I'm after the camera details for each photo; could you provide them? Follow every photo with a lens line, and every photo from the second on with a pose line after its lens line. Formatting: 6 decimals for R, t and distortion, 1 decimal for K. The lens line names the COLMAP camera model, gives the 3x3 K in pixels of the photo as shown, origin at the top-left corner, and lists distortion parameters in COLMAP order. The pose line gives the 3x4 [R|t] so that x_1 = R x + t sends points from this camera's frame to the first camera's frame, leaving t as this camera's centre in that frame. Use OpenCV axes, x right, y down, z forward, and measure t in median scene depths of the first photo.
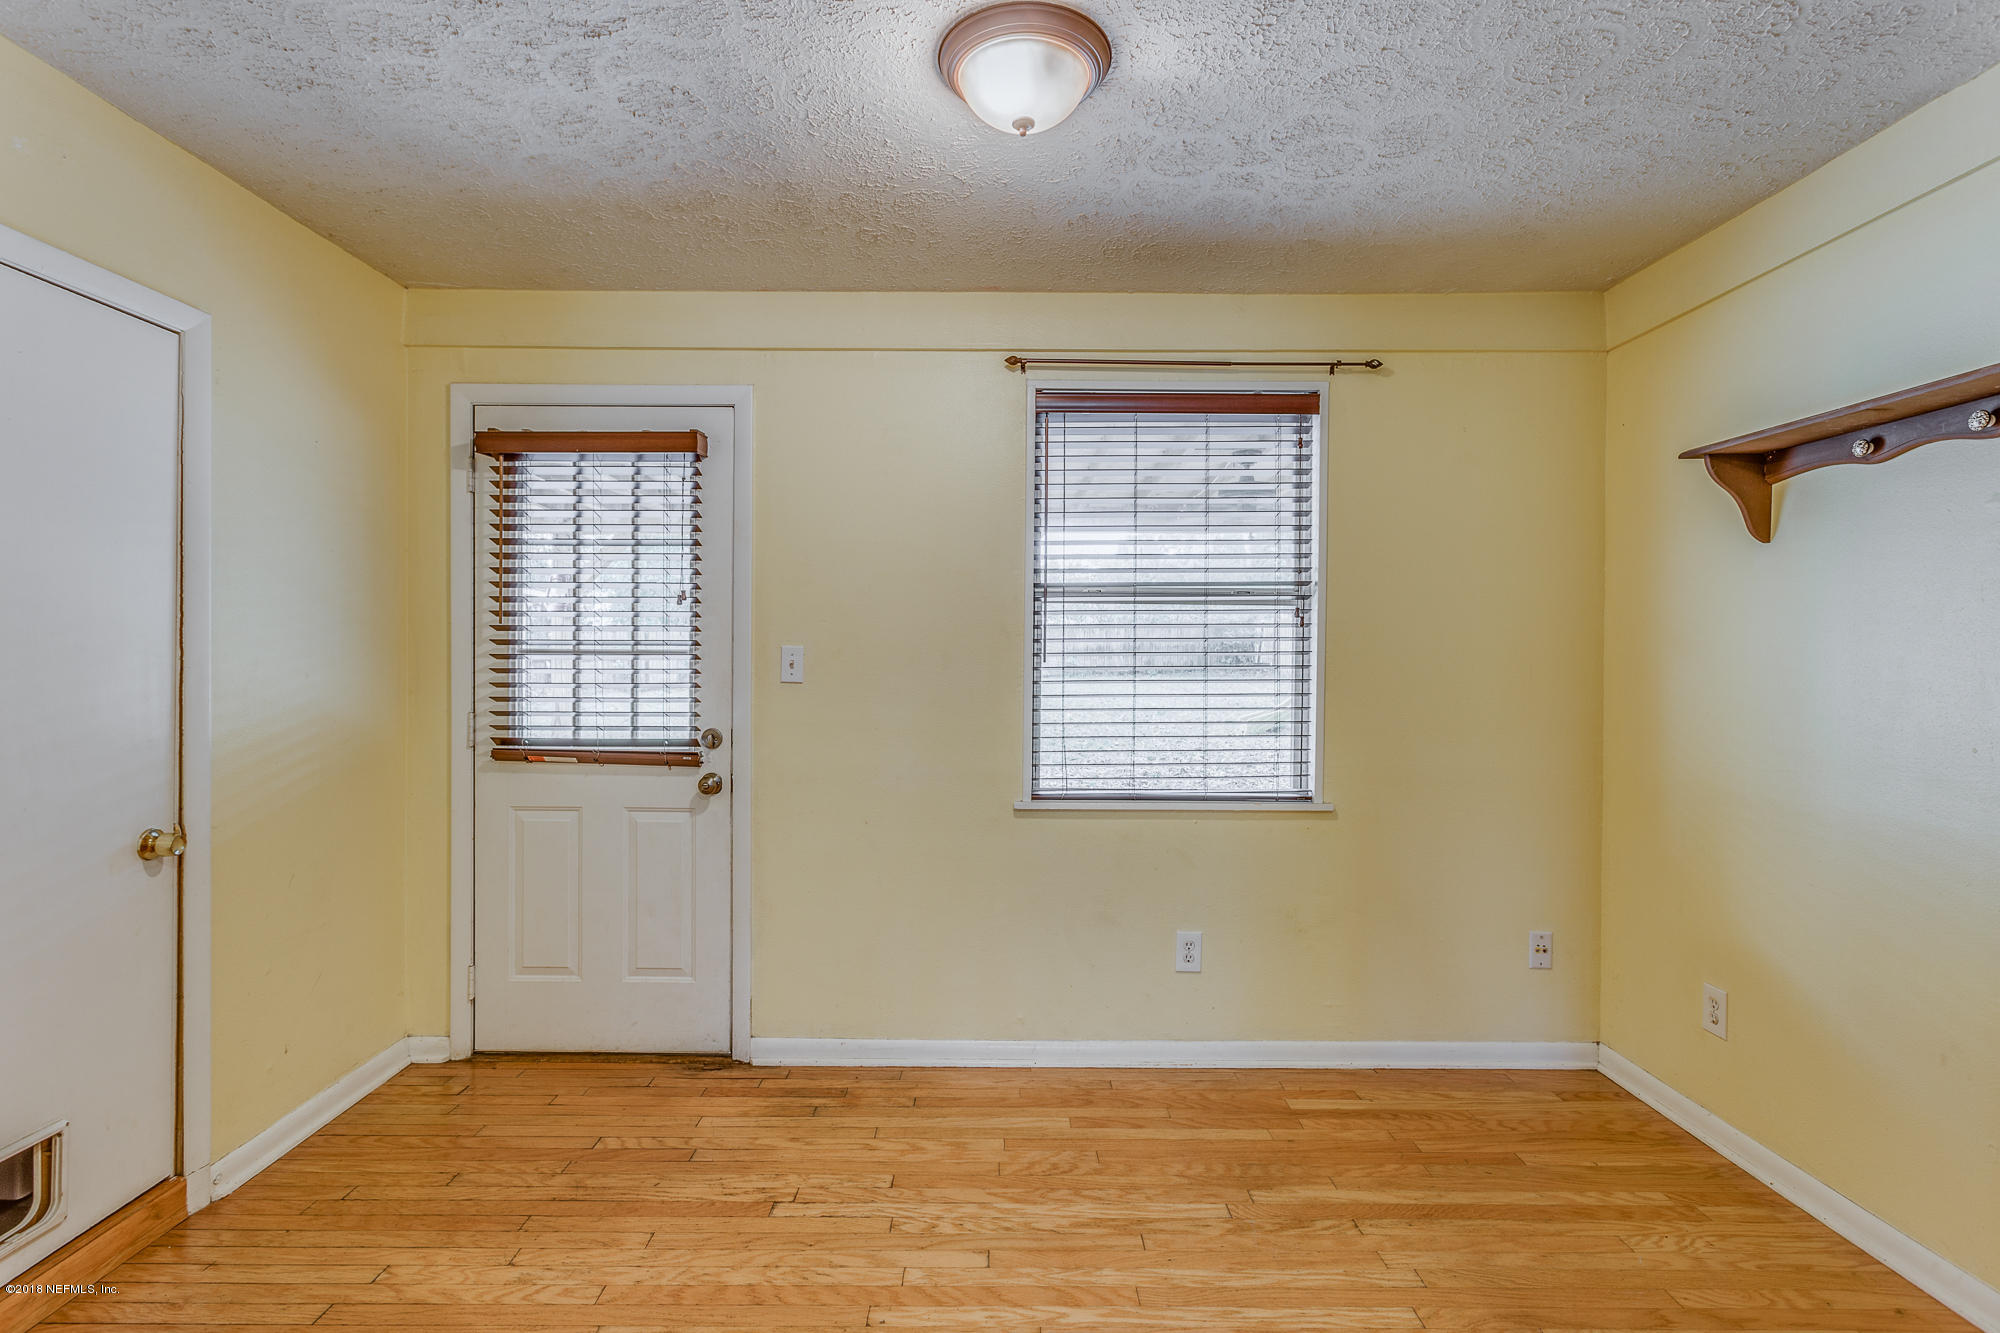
lens RADIAL K [[947.1, 0, 996.7], [0, 947.1, 675.6], [0, 0, 1]] dist [0.000541, 0.001079]
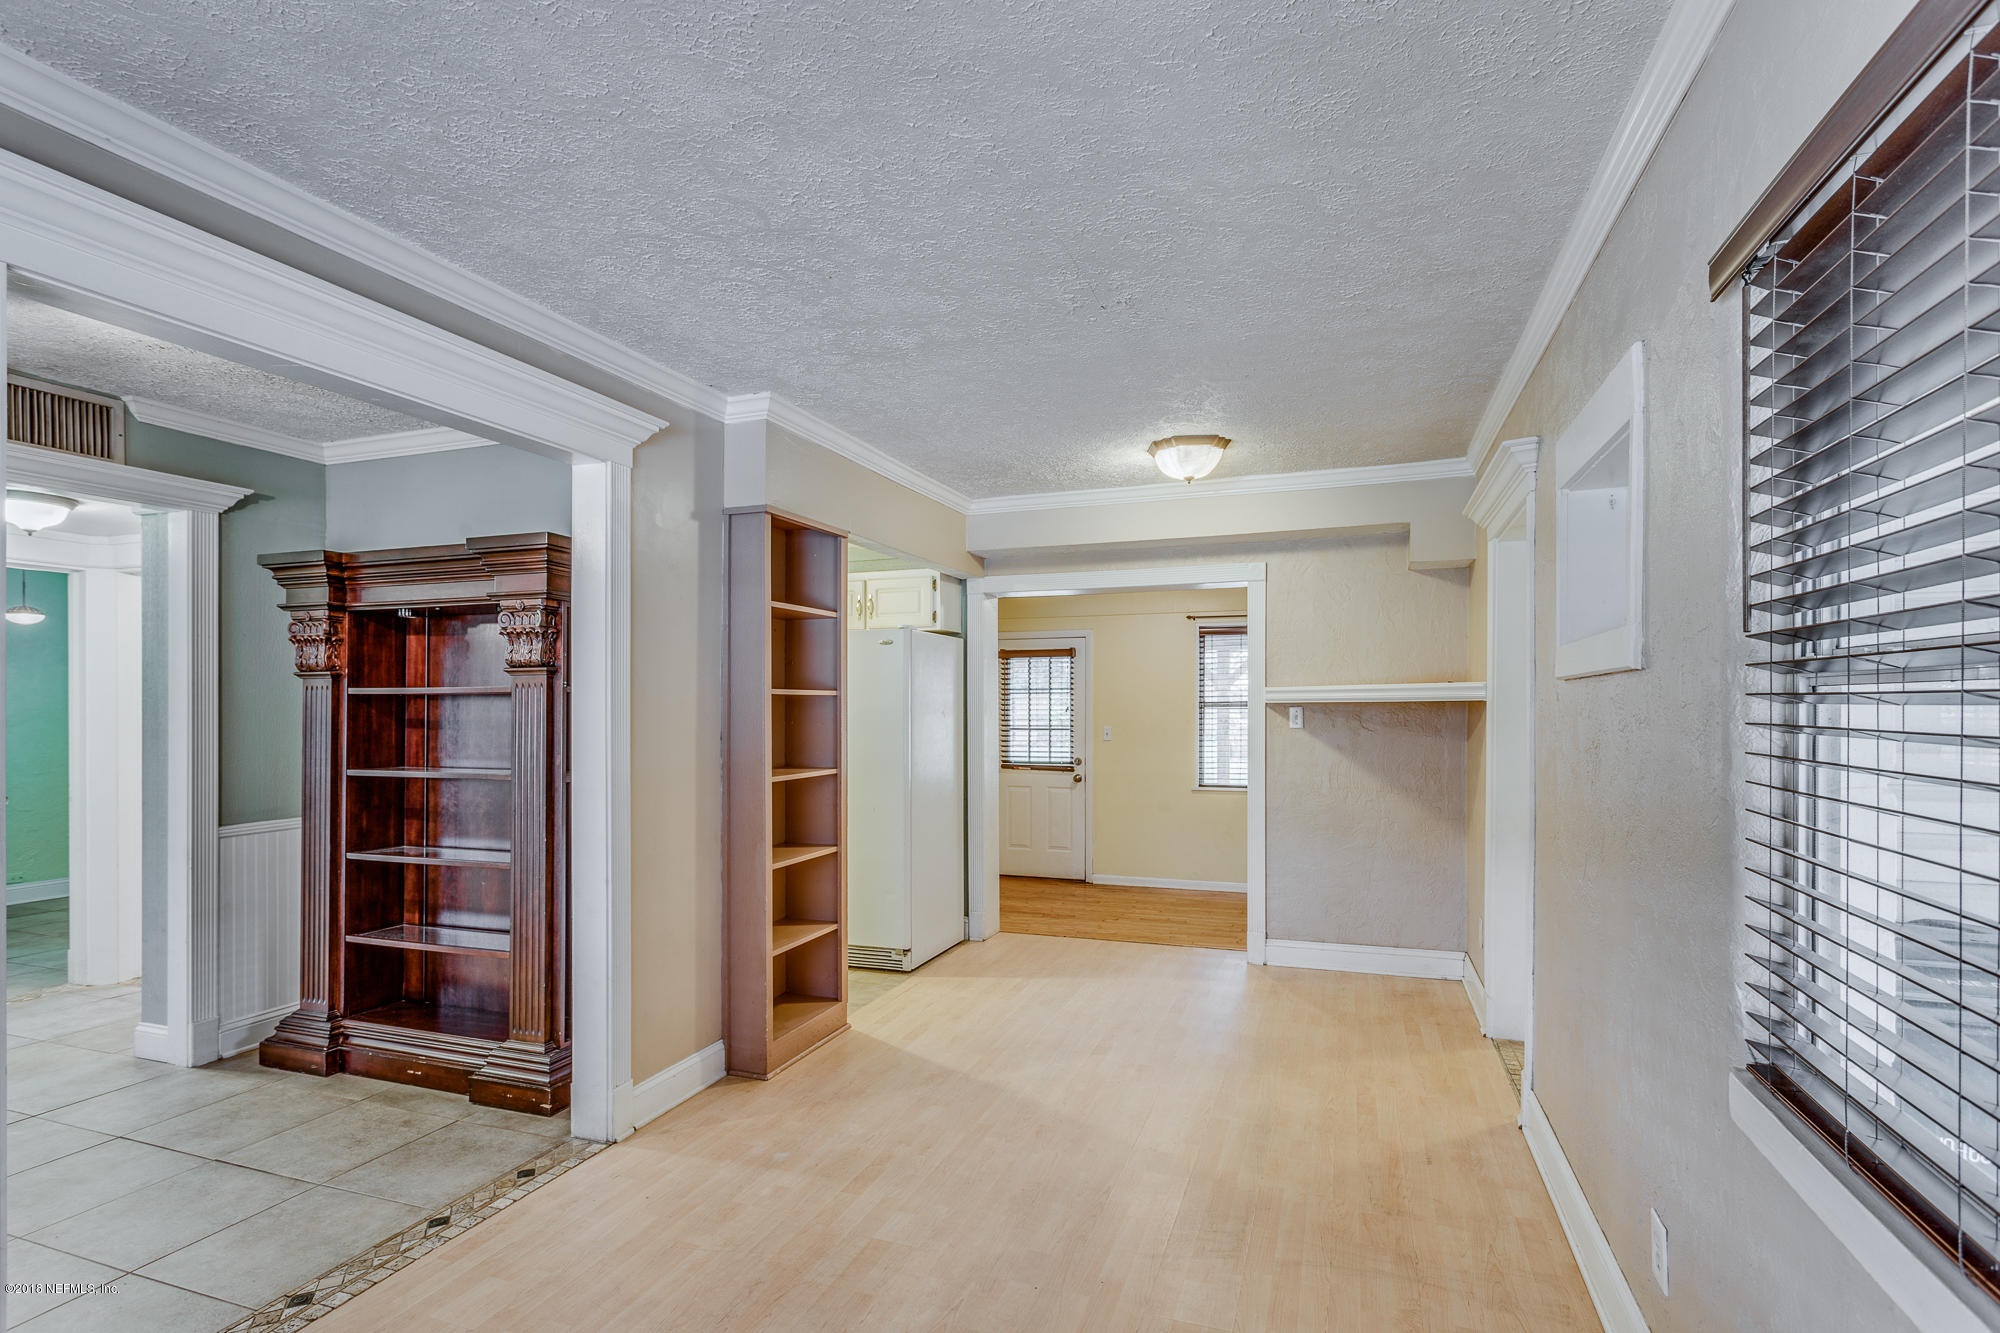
lens RADIAL K [[959.3, 0, 1002.7], [0, 959.3, 705.9], [0, 0, 1]] dist [-0.004148, 0.000193]
pose [[0.939133, -0.010139, -0.343405, 0.432007], [0.004867, 0.999857, -0.016211, -0.047894], [0.343520, 0.013553, 0.939048, -1.620043]]
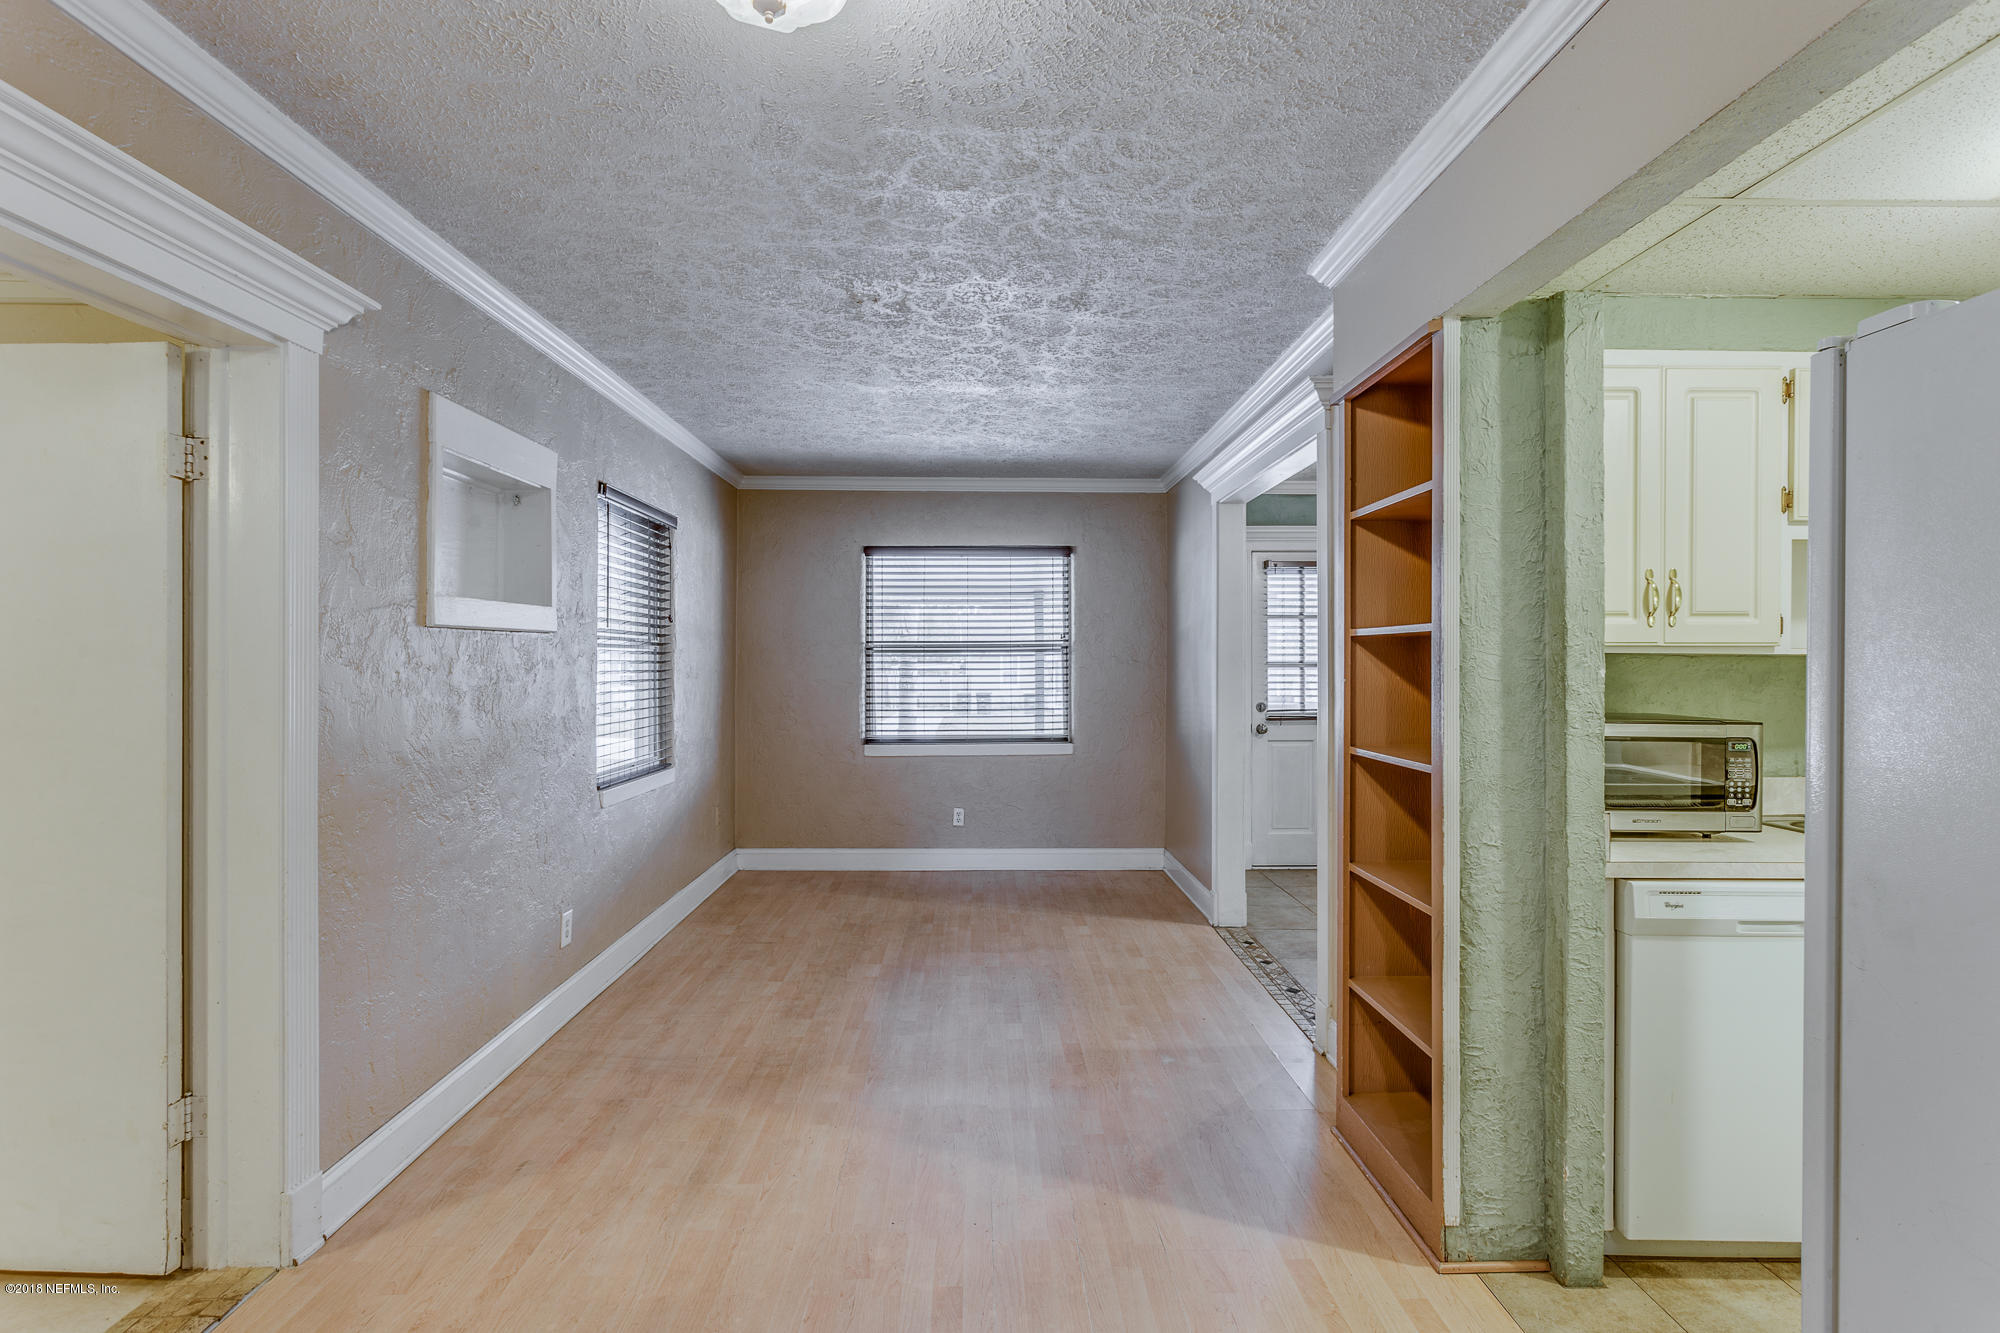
lens RADIAL K [[947.1, 0, 996.7], [0, 947.1, 675.6], [0, 0, 1]] dist [0.000541, 0.001079]
pose [[-0.999846, -0.007576, -0.015852, 0.095633], [-0.008068, 0.999480, 0.031223, -0.070291], [0.015607, 0.031346, -0.999387, 0.256533]]
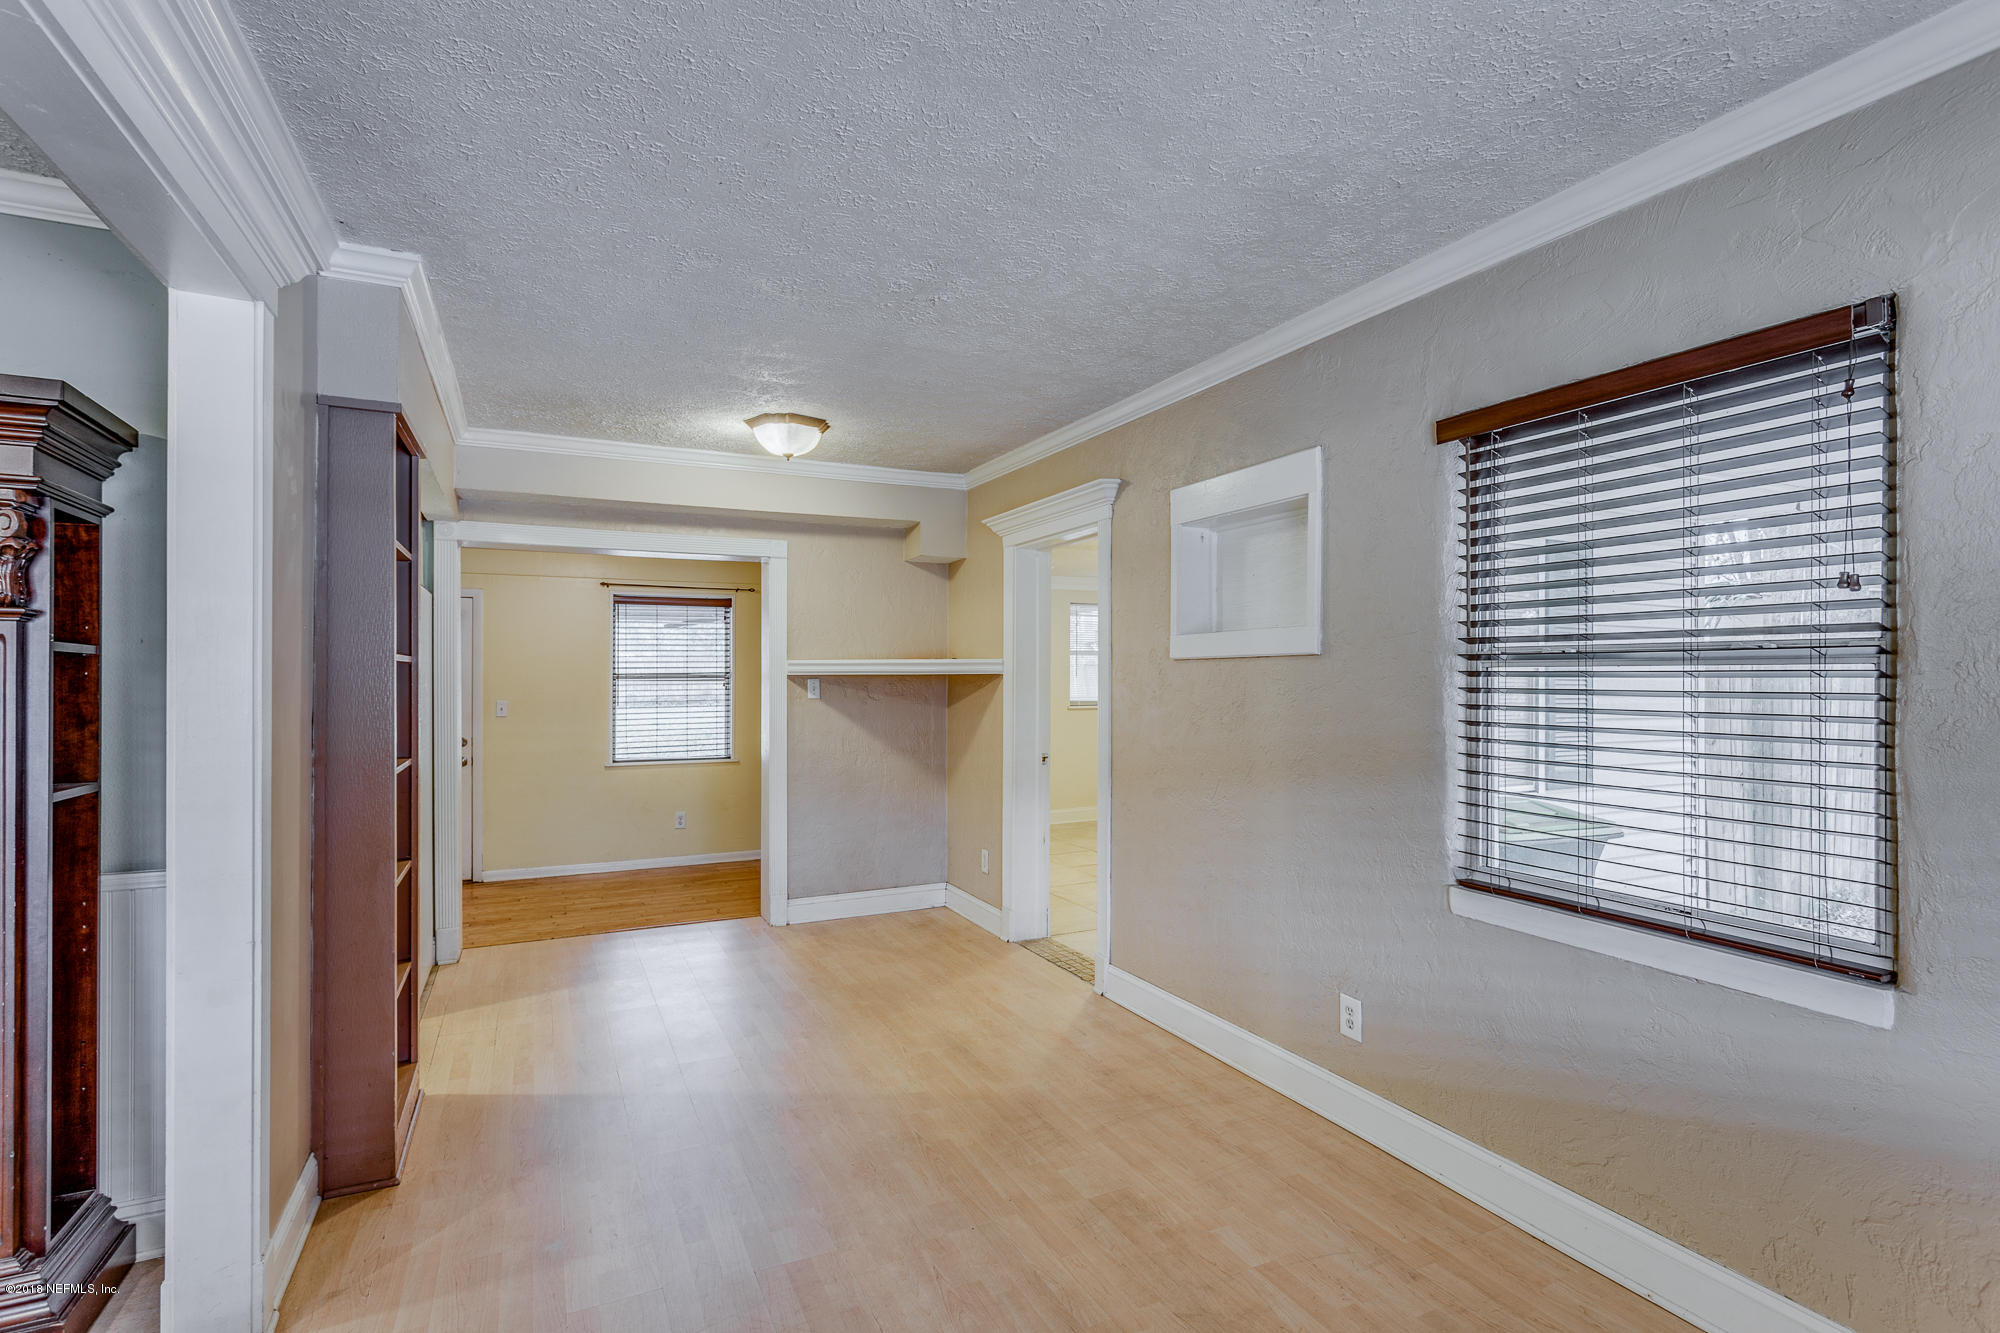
lens RADIAL K [[947.1, 0, 996.7], [0, 947.1, 675.6], [0, 0, 1]] dist [0.000541, 0.001079]
pose [[0.902406, -0.006149, 0.430842, -0.119798], [0.012357, 0.999856, -0.011611, -0.052129], [-0.430709, 0.015802, 0.902353, -1.622782]]
